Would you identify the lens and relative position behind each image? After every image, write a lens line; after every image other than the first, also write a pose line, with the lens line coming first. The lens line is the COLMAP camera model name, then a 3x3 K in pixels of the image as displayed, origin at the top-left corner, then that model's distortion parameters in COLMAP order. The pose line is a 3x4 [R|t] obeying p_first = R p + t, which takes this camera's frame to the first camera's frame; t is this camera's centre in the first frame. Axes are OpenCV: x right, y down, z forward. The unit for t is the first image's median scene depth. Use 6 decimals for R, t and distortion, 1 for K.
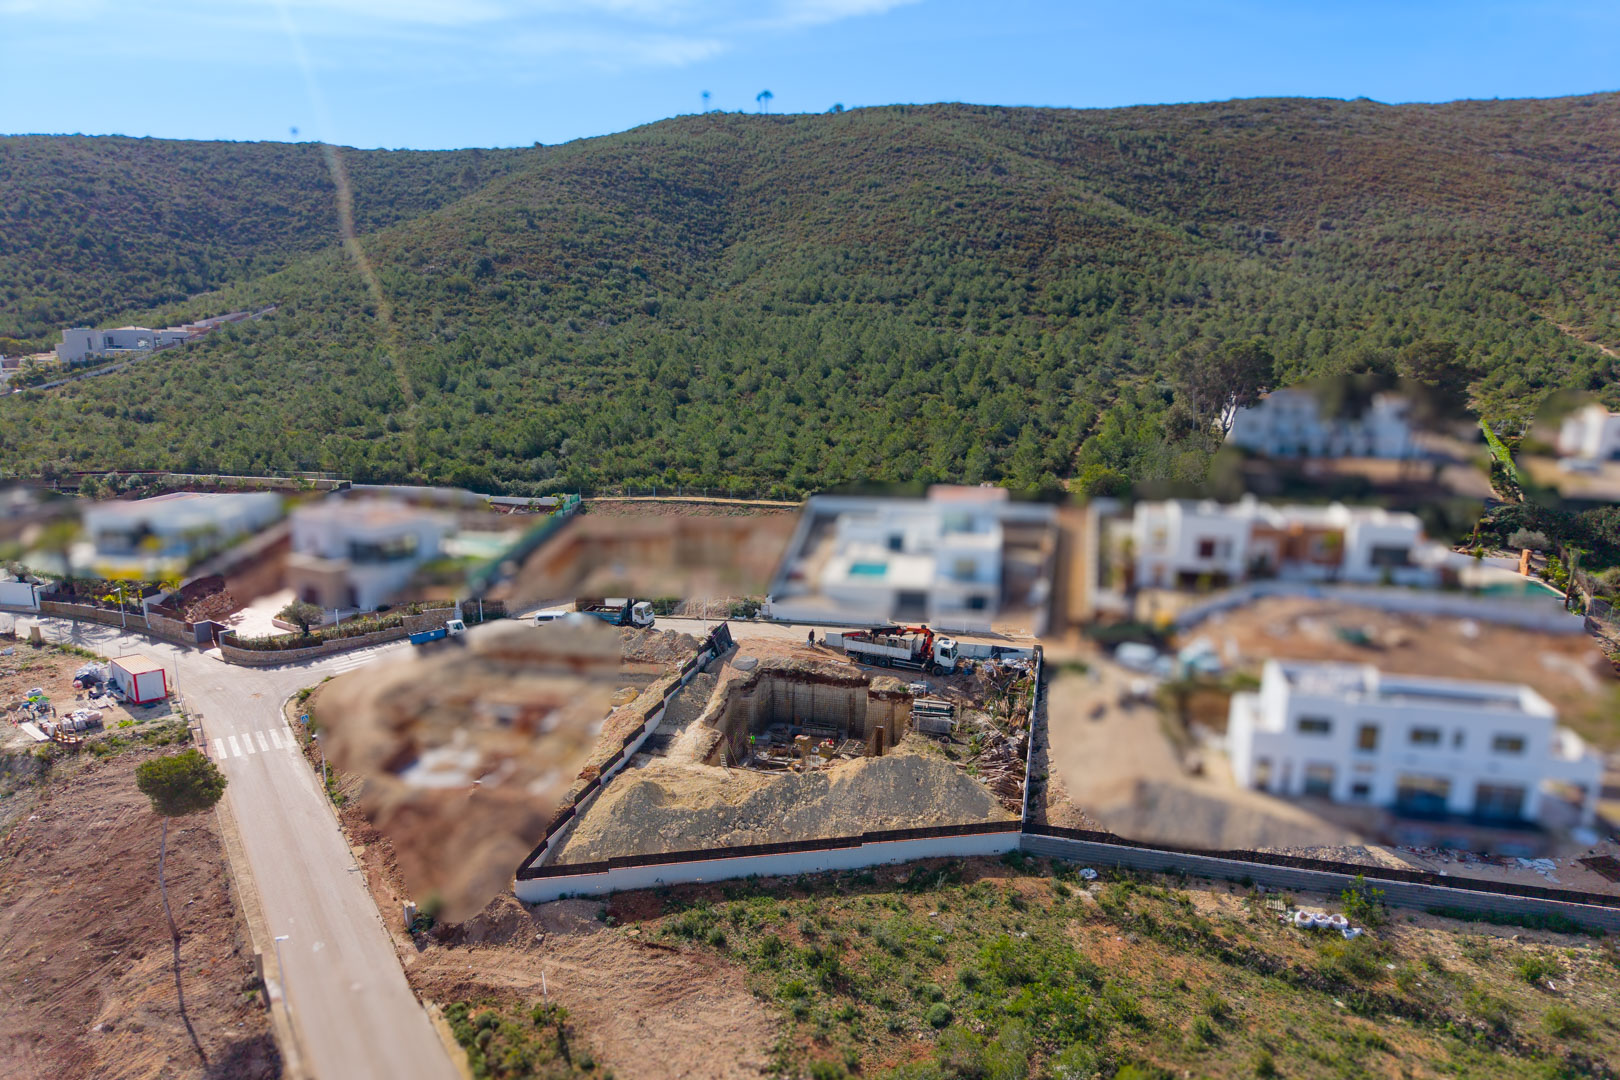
lens RADIAL K [[1076.9, 0, 800.8], [0, 1076.9, 600.0], [0, 0, 1]] dist [0.013071, -0.012530]
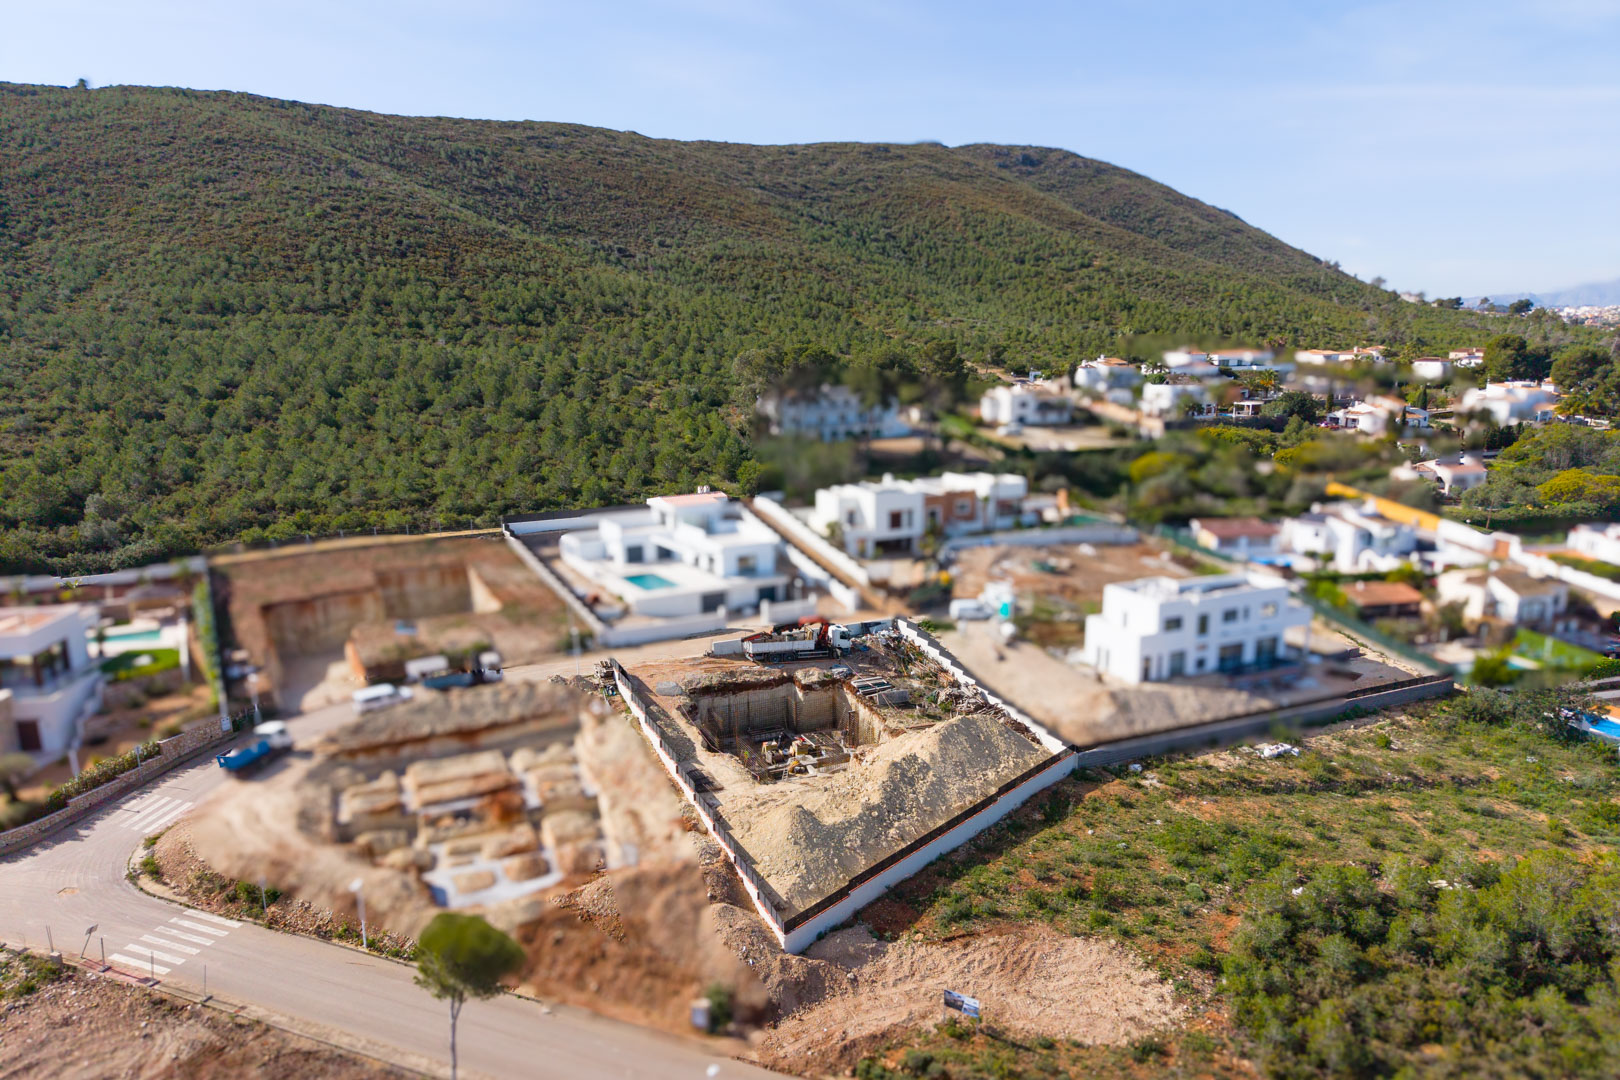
lens RADIAL K [[1076.9, 0, 800.8], [0, 1076.9, 600.0], [0, 0, 1]] dist [0.013071, -0.012530]
pose [[0.778433, -0.168993, 0.604553, -0.384791], [0.174647, 0.983361, 0.050005, -0.033626], [-0.602944, 0.066658, 0.794994, 0.119703]]
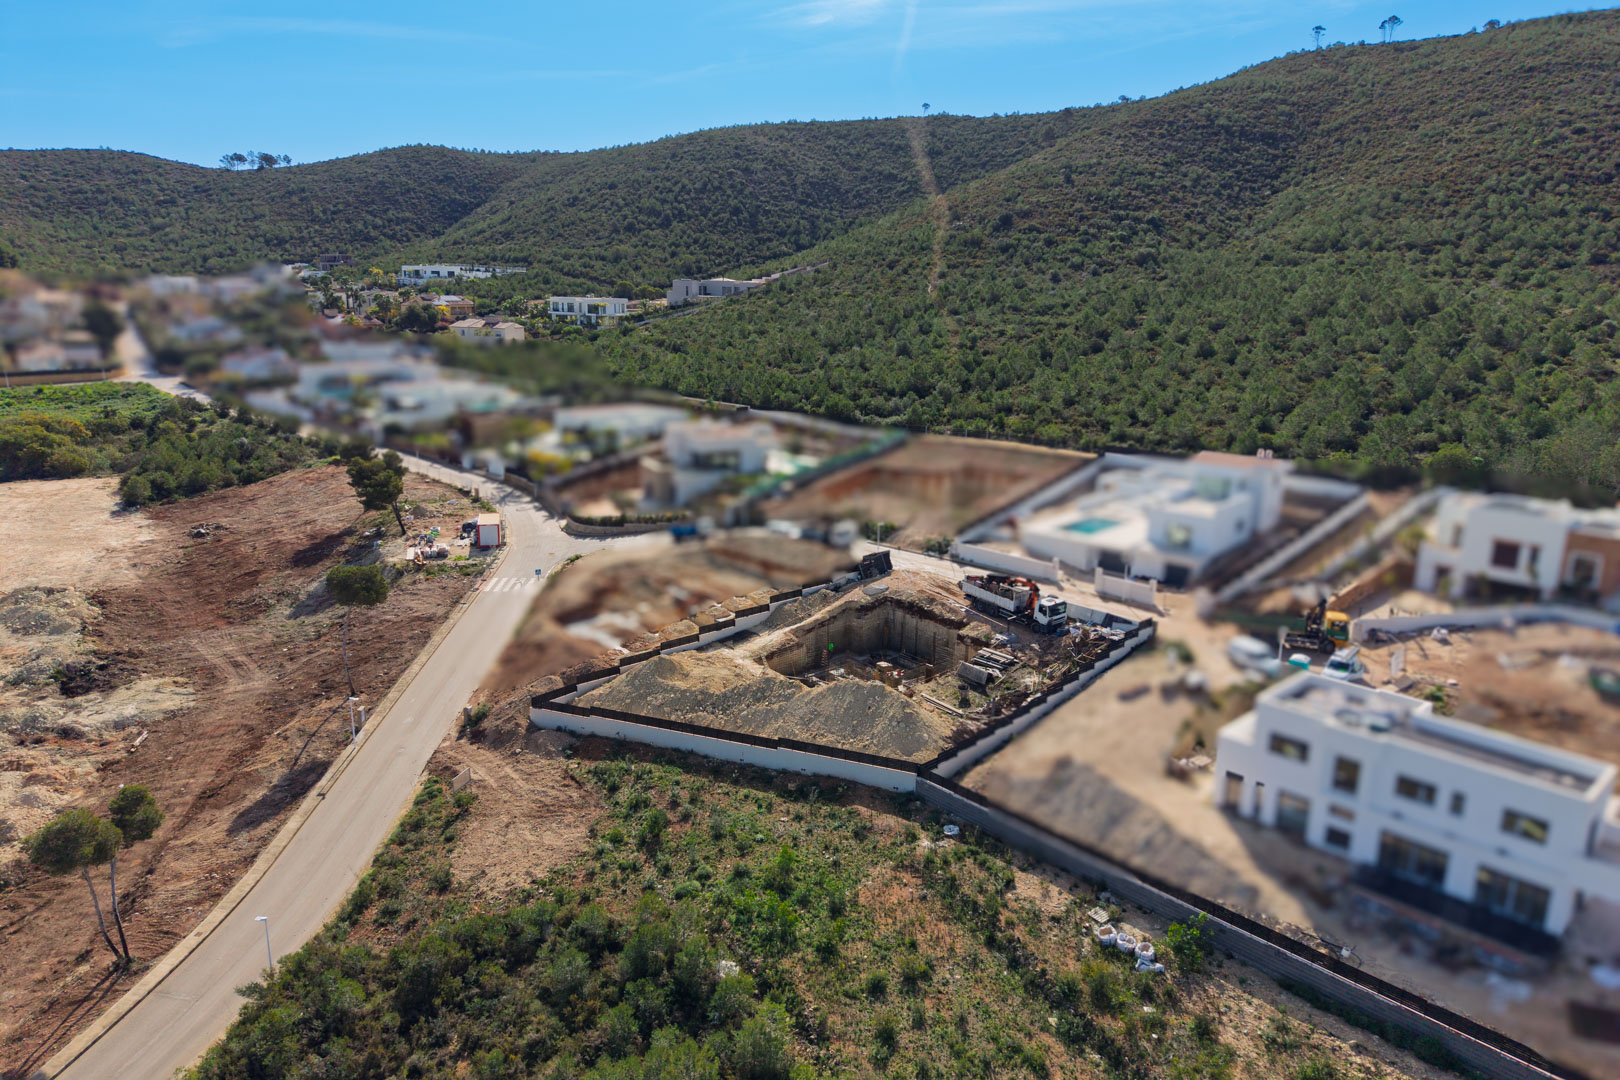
lens RADIAL K [[1067.2, 0, 810.0], [0, 1067.2, 540.0], [0, 0, 1]] dist [0.020320, -0.018071]
pose [[0.835977, 0.133757, -0.532213, 0.327988], [-0.139473, 0.989781, 0.029676, -0.008414], [0.530744, 0.049421, 0.846090, 0.052429]]
